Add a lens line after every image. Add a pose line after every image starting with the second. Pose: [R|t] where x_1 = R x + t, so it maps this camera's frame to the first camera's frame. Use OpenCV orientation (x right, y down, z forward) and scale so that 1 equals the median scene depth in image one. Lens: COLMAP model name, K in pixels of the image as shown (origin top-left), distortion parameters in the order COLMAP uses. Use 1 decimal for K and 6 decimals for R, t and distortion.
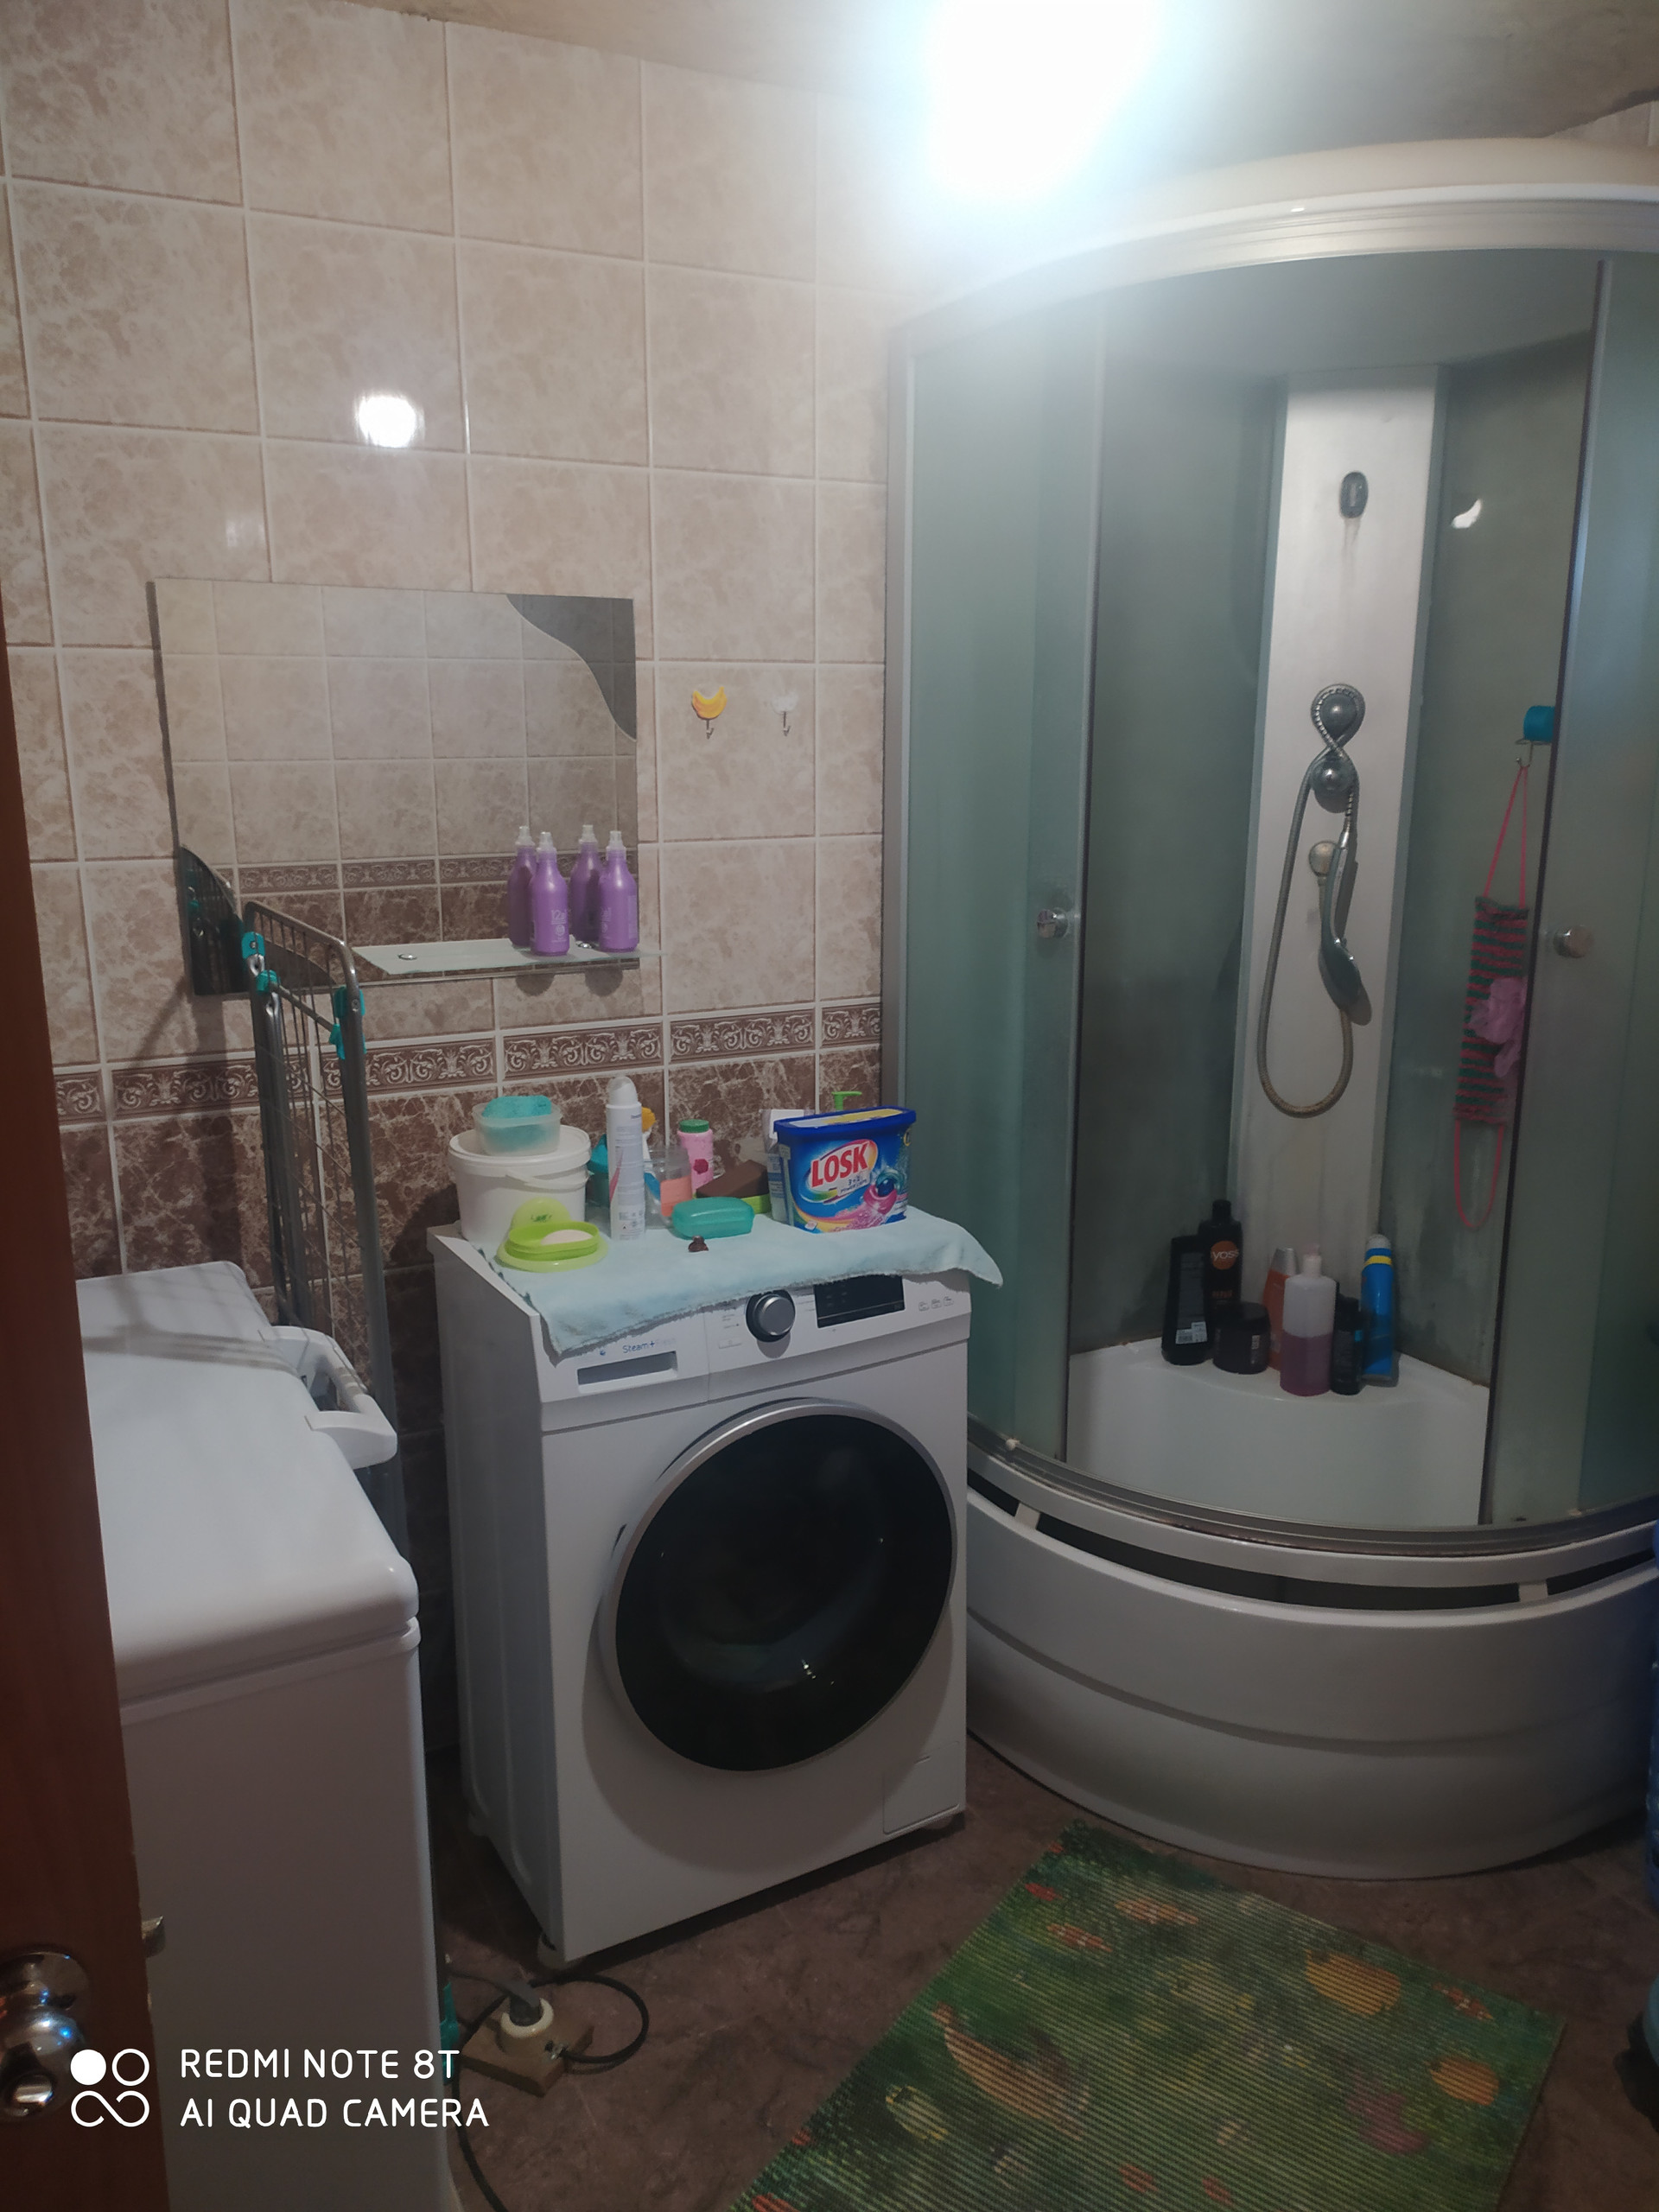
lens RADIAL K [[1670.9, 0, 829.5], [0, 1670.9, 1106.0], [0, 0, 1]] dist [0.062127, -0.046610]
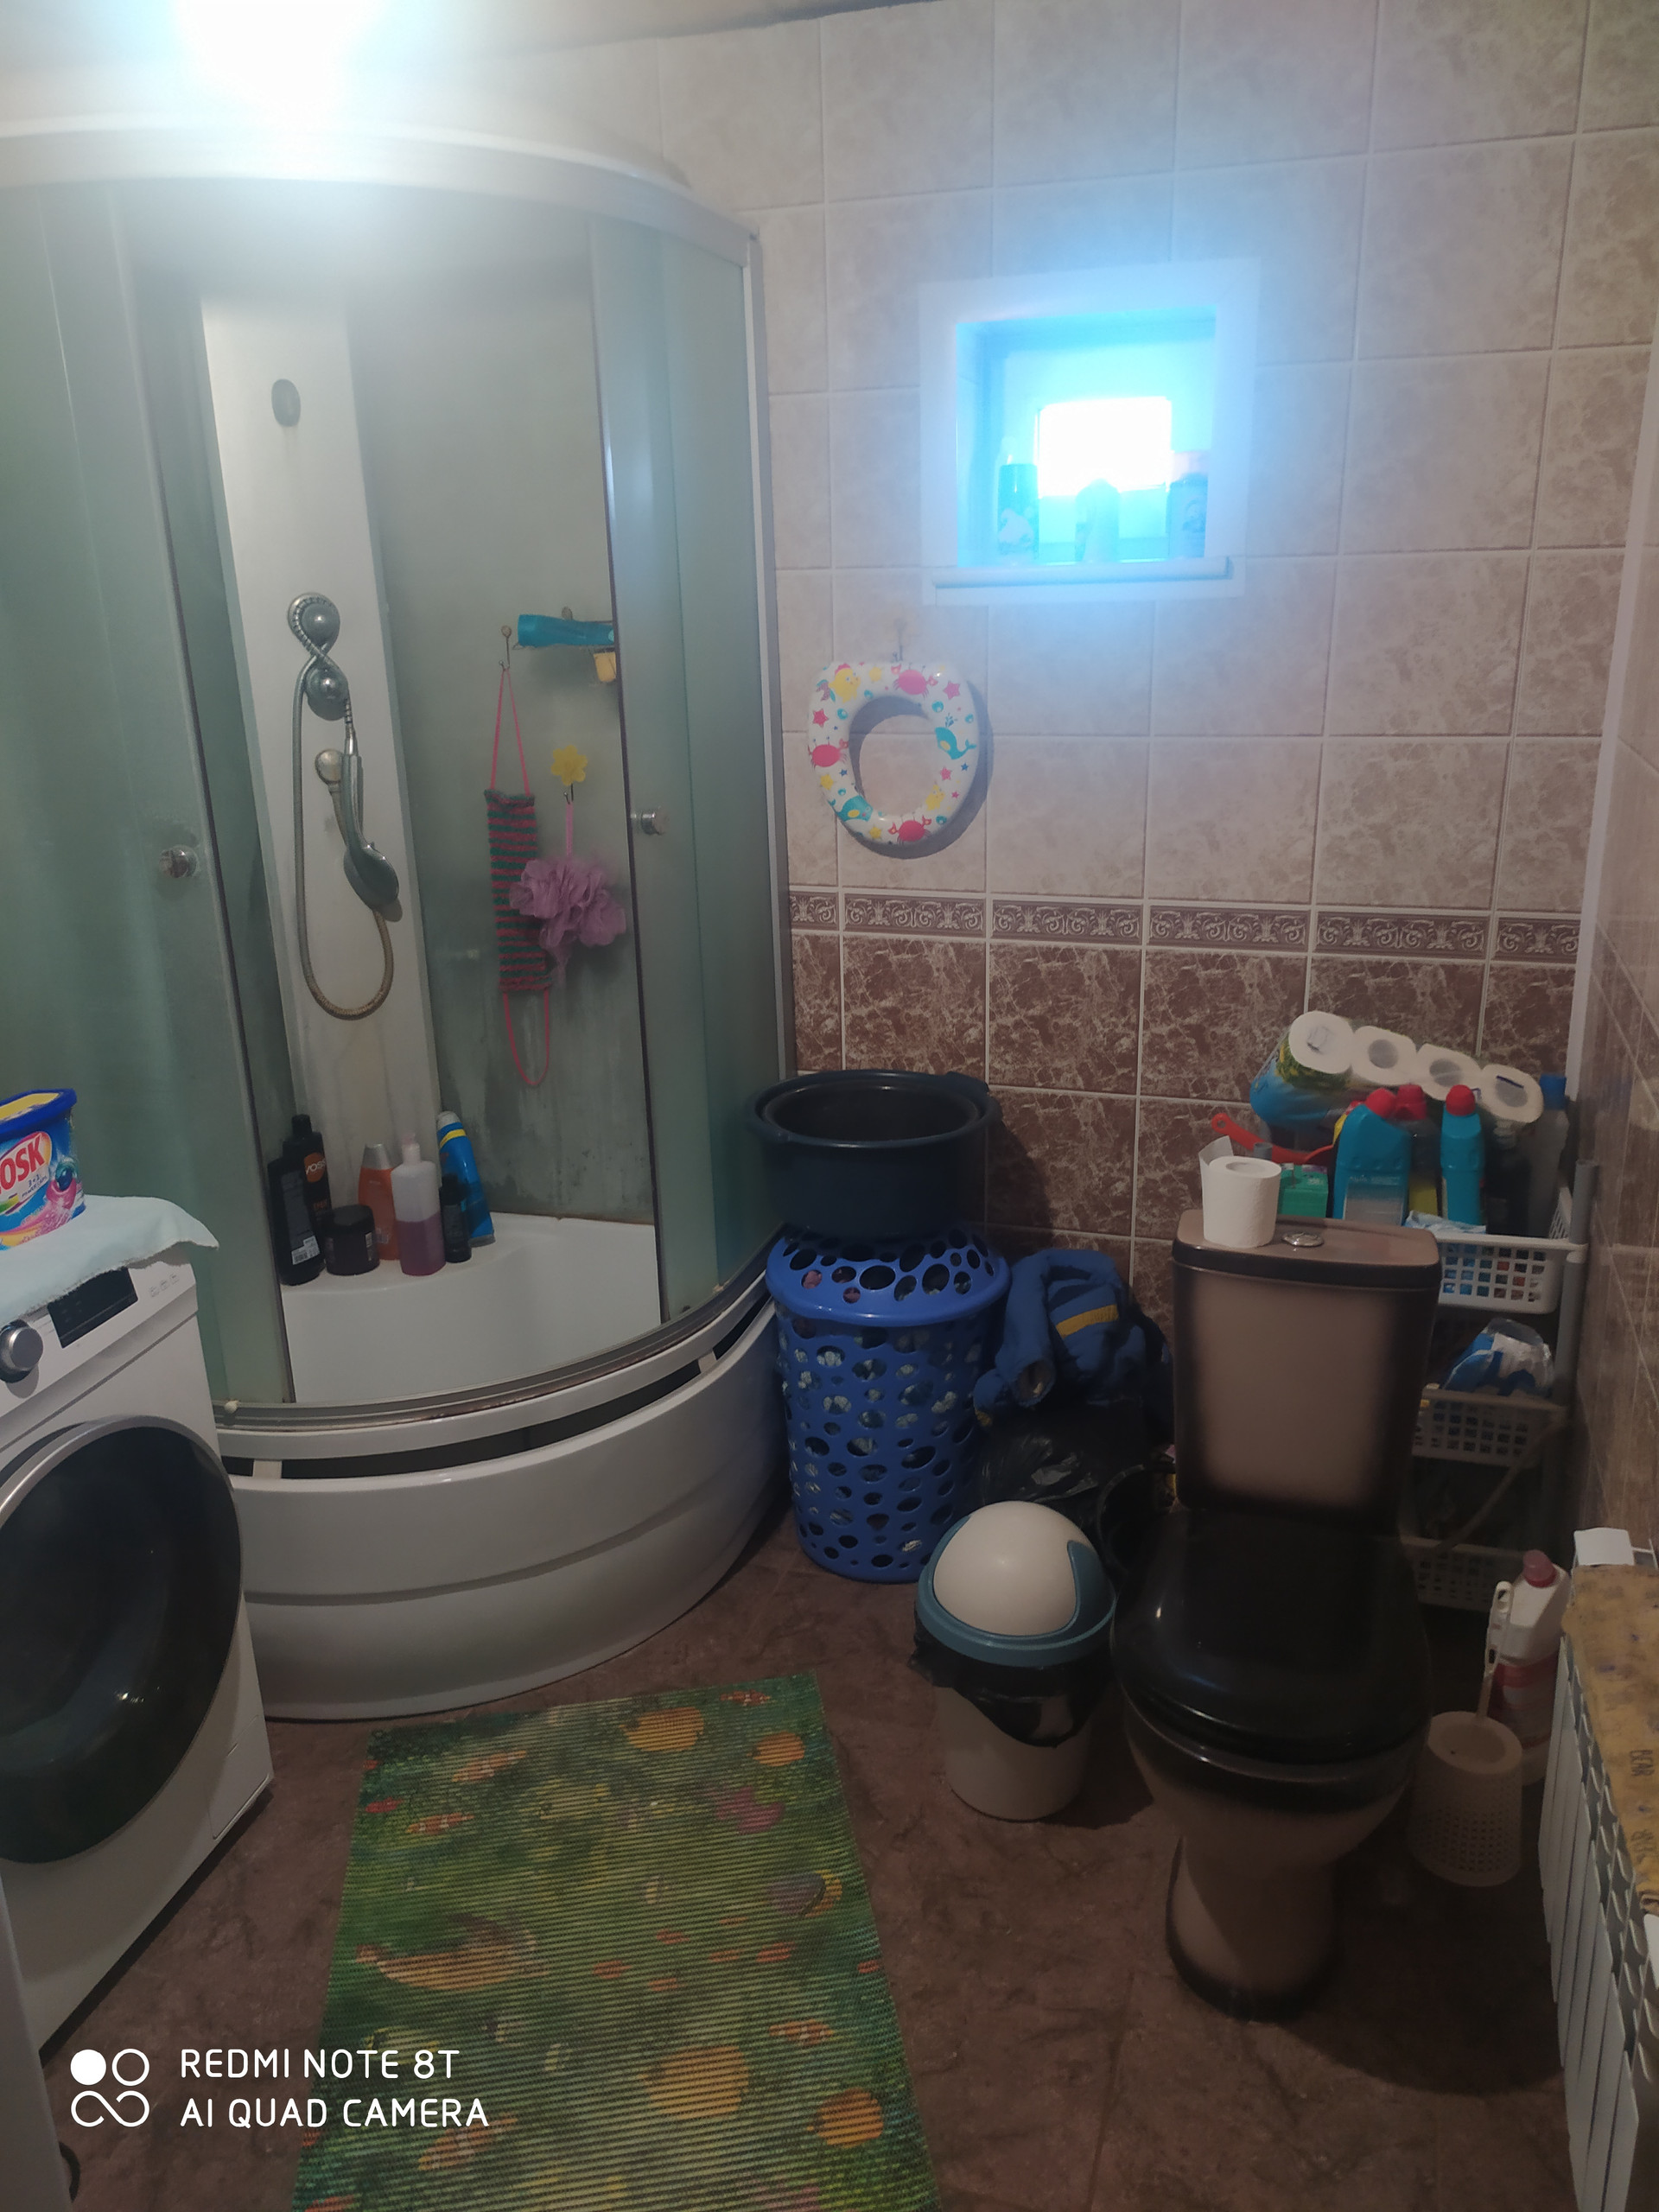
lens RADIAL K [[1637.9, 0, 821.4], [0, 1637.9, 1107.1], [0, 0, 1]] dist [0.076002, -0.093267]
pose [[0.718623, -0.231399, 0.655771, -0.239766], [0.185994, 0.972614, 0.139382, -0.036088], [-0.670065, 0.021807, 0.741982, 0.067976]]
